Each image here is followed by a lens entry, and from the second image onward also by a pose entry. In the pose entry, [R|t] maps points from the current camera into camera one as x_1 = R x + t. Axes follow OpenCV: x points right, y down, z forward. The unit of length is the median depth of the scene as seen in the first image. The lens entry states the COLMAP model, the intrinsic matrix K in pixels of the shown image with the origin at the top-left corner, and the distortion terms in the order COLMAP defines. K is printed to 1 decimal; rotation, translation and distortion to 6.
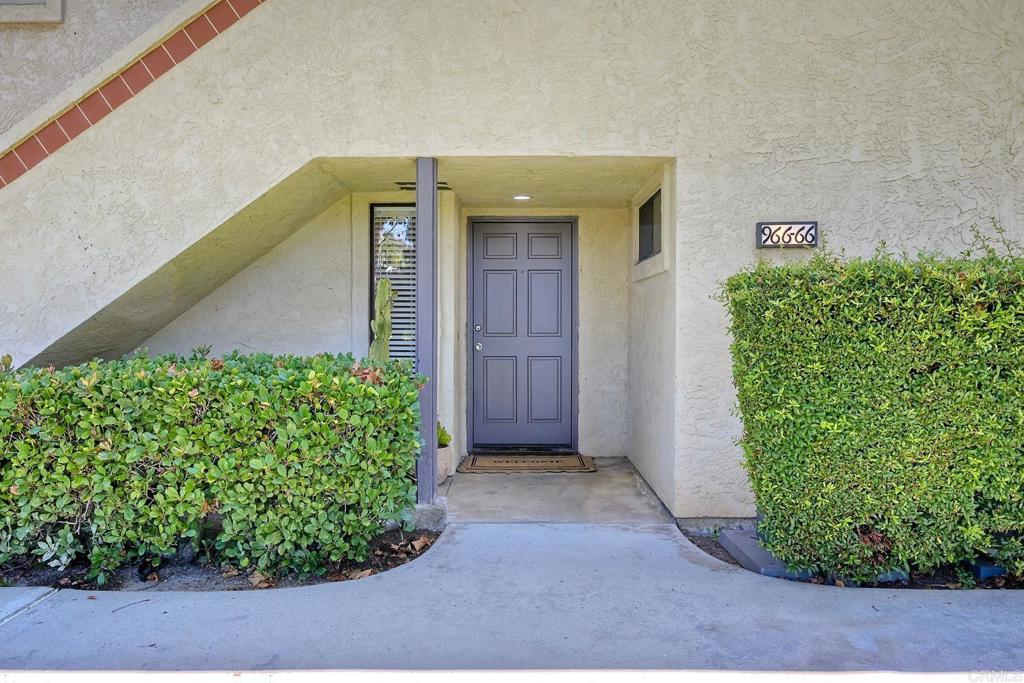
lens RADIAL K [[780.3, 0, 512.0], [0, 780.3, 341.5], [0, 0, 1]] dist [-0.005605, -0.000043]
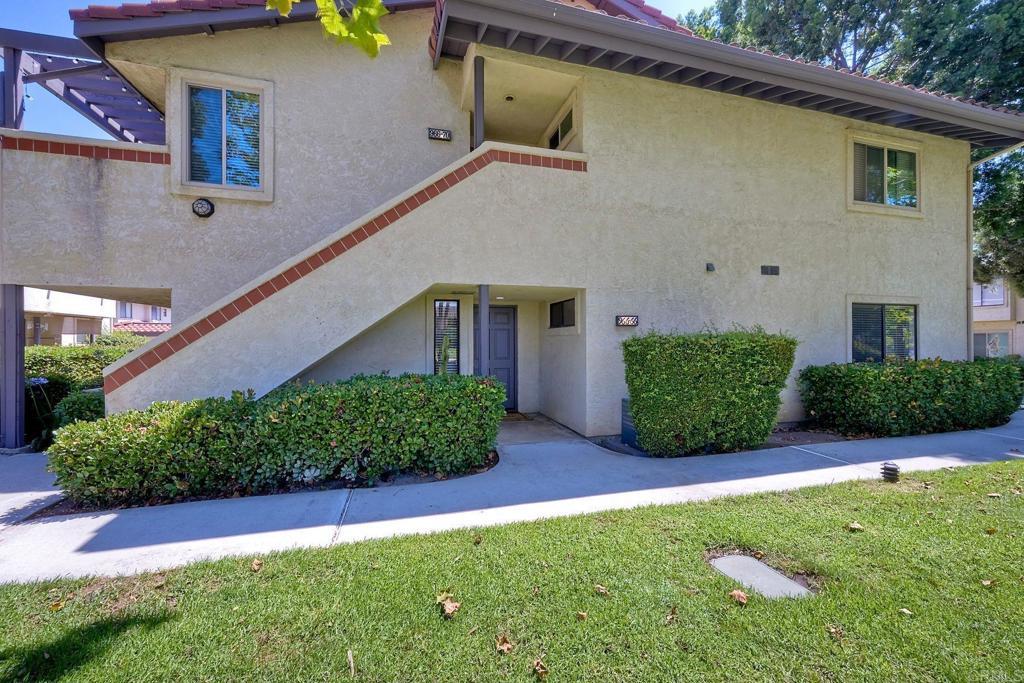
lens RADIAL K [[399.6, 0, 512.0], [0, 399.6, 341.5], [0, 0, 1]] dist [0.000924, 0.000151]
pose [[0.963220, -0.002935, 0.268697, -0.350786], [0.010185, 0.999621, -0.025593, -0.040877], [-0.268520, 0.027388, 0.962885, -0.138734]]
